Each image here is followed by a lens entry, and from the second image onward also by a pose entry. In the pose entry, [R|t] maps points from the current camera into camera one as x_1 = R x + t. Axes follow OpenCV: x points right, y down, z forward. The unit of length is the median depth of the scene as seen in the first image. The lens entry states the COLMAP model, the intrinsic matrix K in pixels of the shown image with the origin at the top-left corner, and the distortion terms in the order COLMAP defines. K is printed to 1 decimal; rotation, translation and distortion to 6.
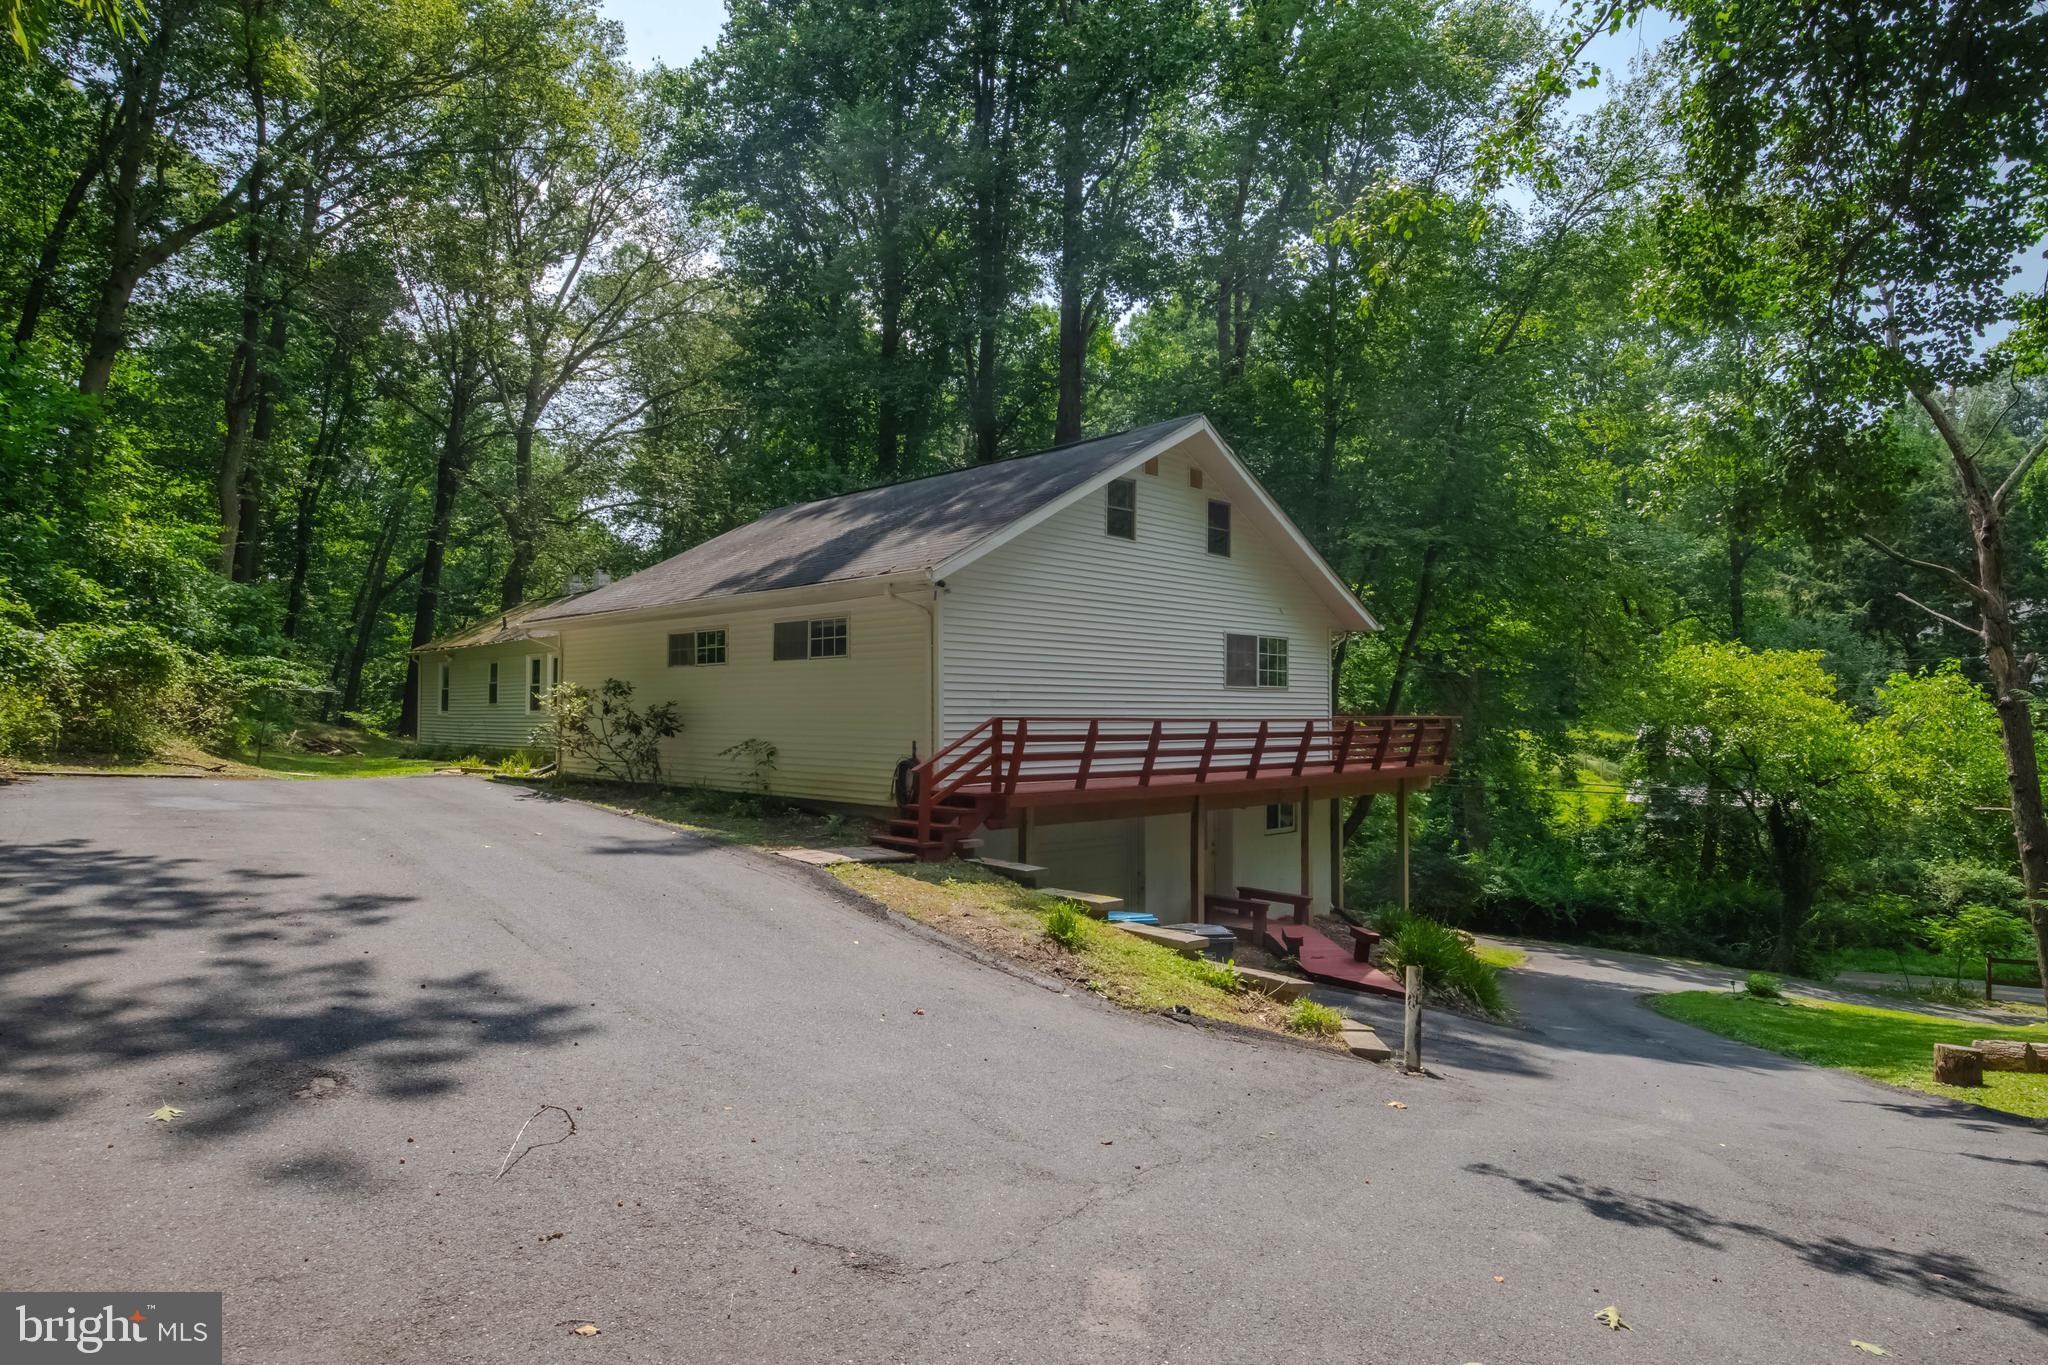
lens RADIAL K [[1185.1, 0, 1033.6], [0, 1185.1, 681.5], [0, 0, 1]] dist [0.014207, 0.004277]
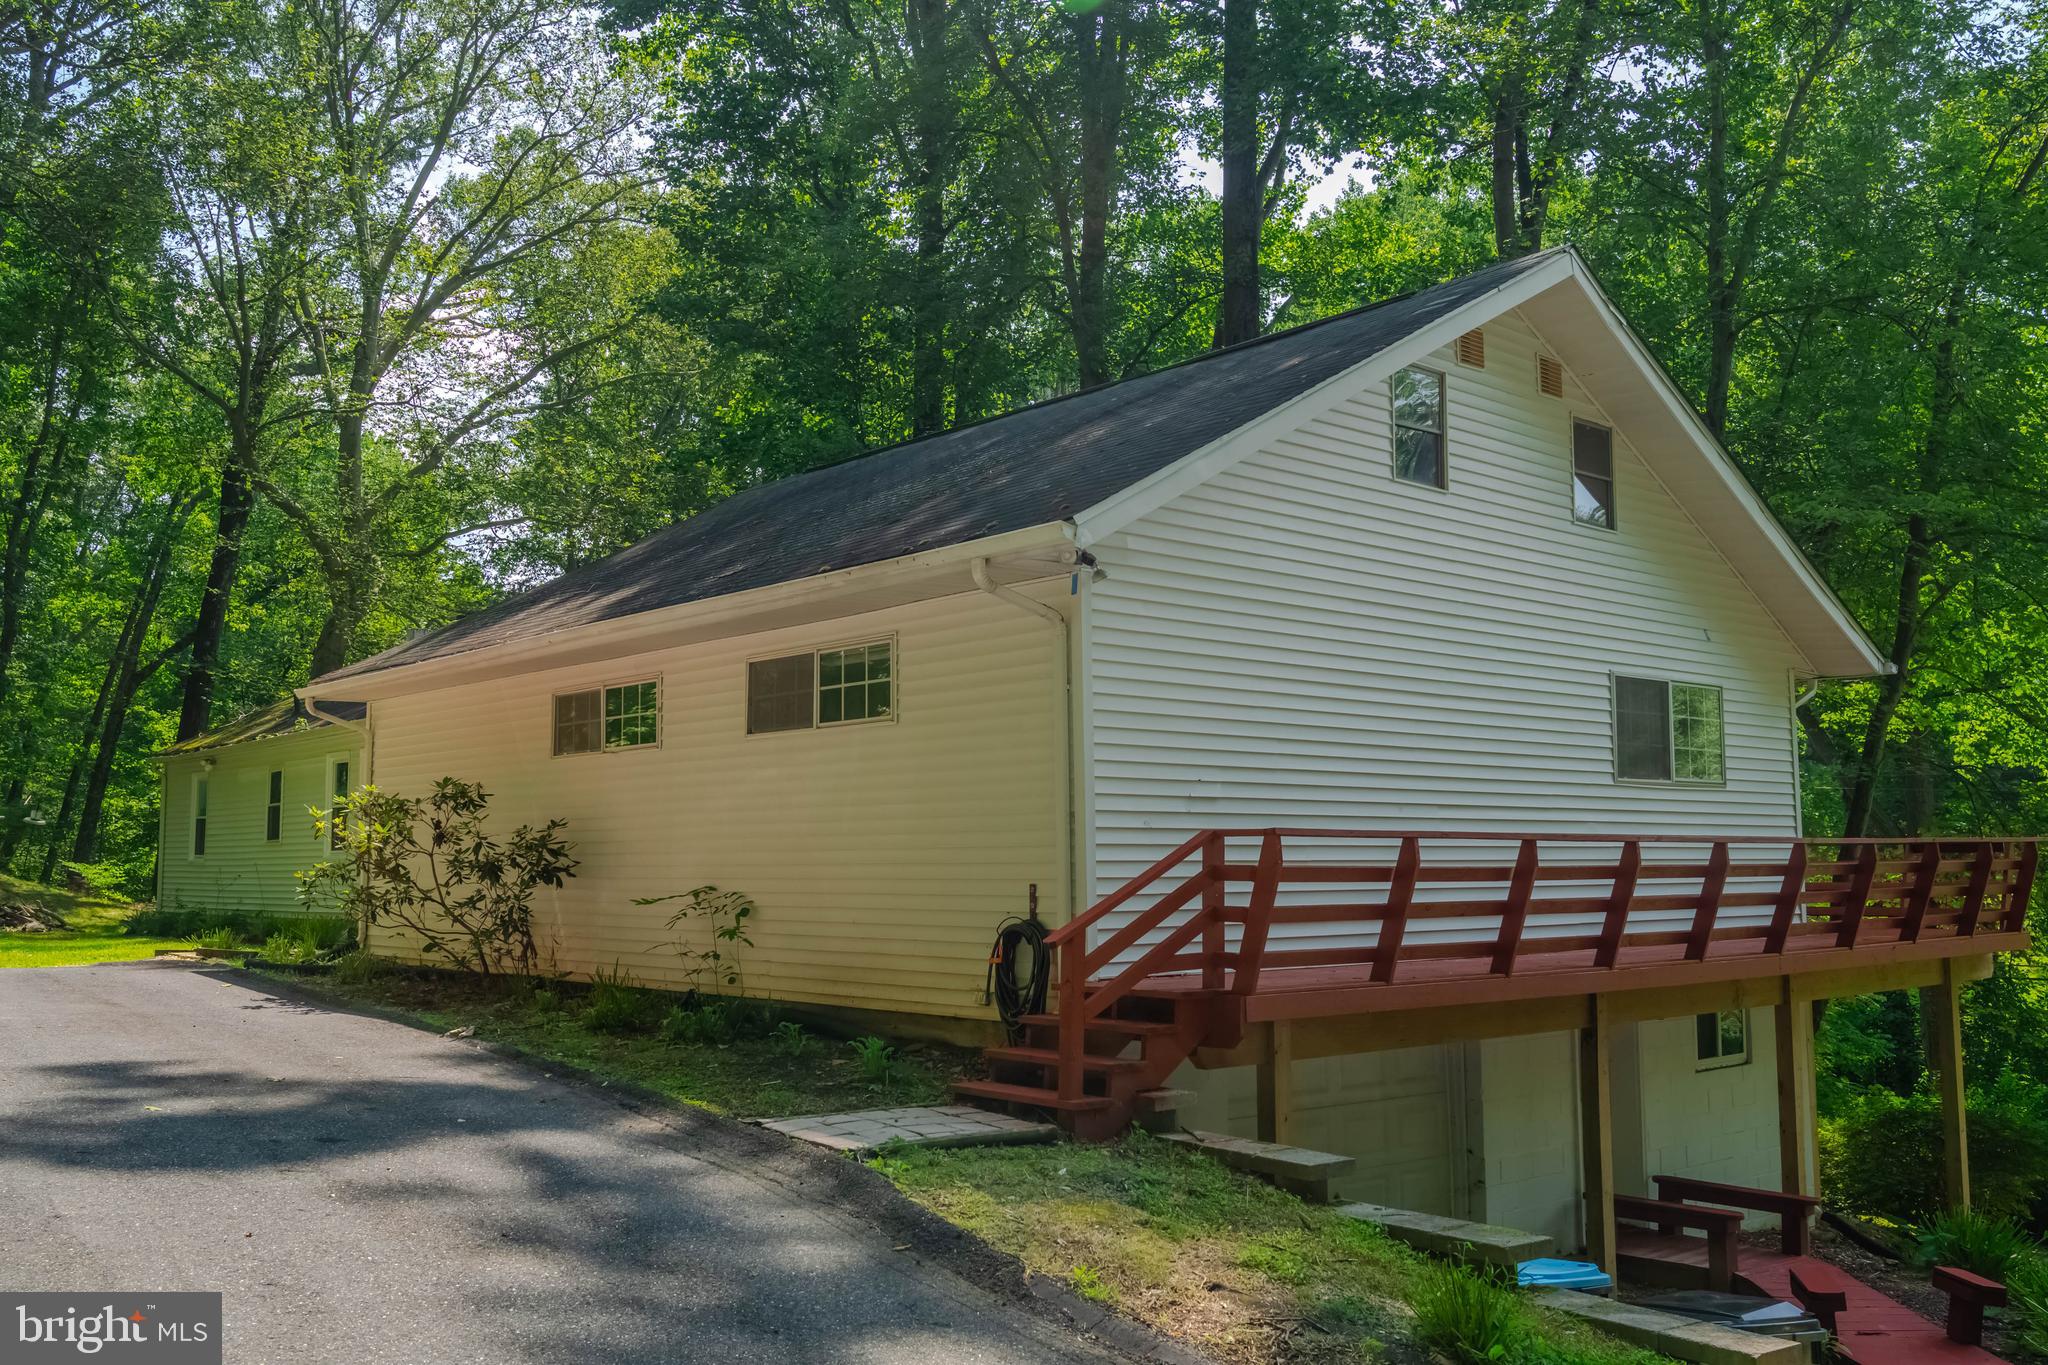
lens RADIAL K [[1818.3, 0, 1025.9], [0, 1818.3, 690.8], [0, 0, 1]] dist [-0.006142, -0.000116]
pose [[0.998182, -0.014895, -0.058402, -0.043089], [0.010879, 0.997592, -0.068492, 0.016102], [0.059281, 0.067732, 0.995941, 0.181082]]
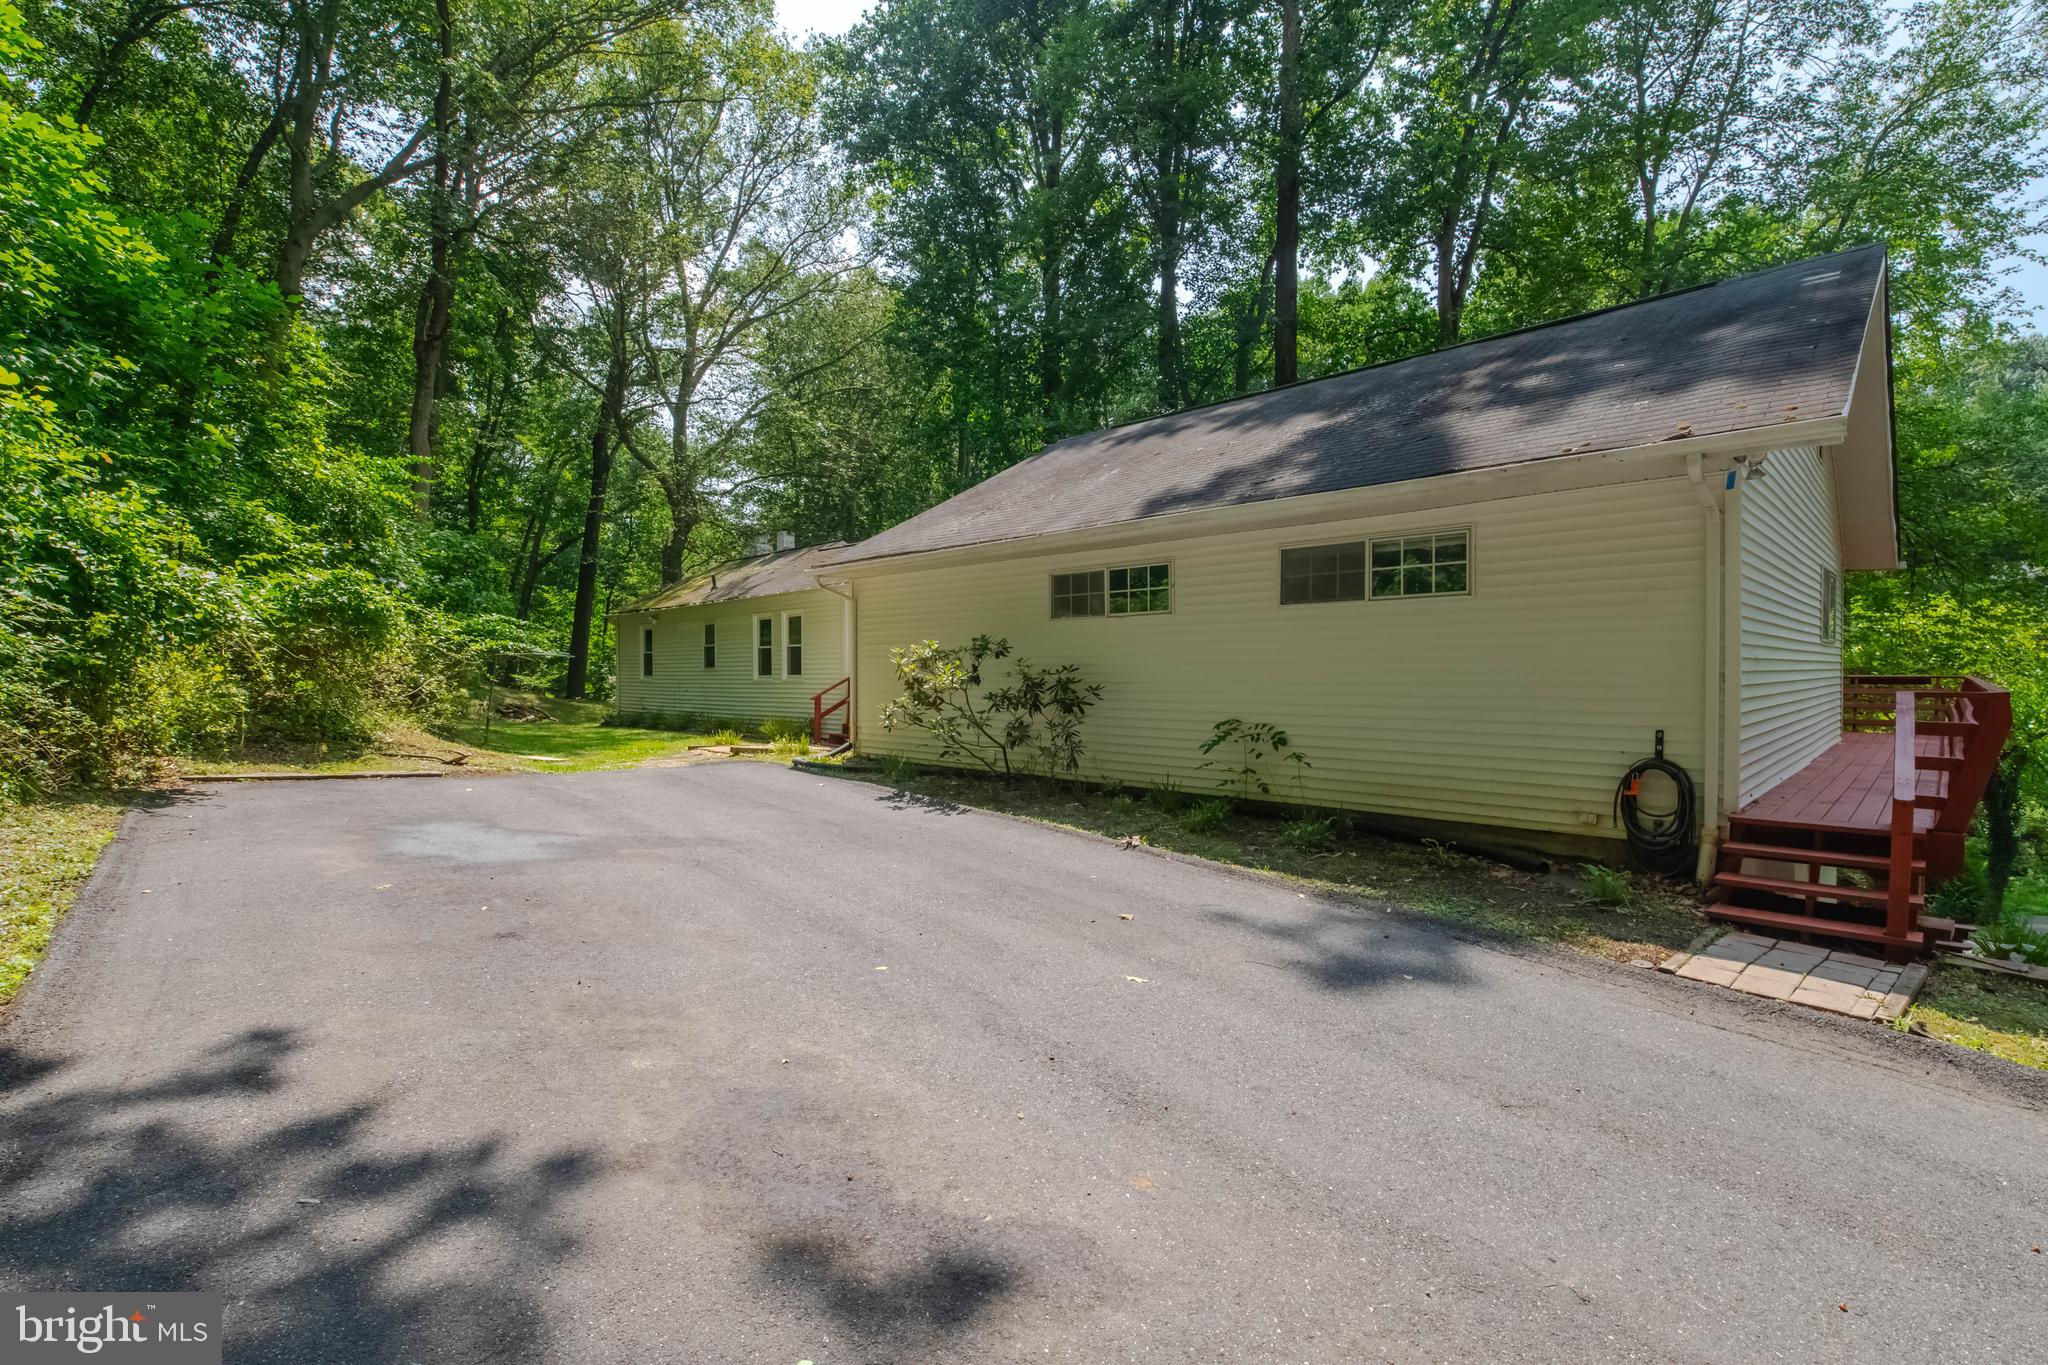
lens RADIAL K [[946.8, 0, 1032.7], [0, 946.8, 683.0], [0, 0, 1]] dist [-0.001138, -0.001255]
pose [[0.999943, -0.008255, 0.006746, -0.307608], [0.007973, 0.999134, 0.040848, 0.003333], [-0.007078, -0.040792, 0.999143, 0.383935]]
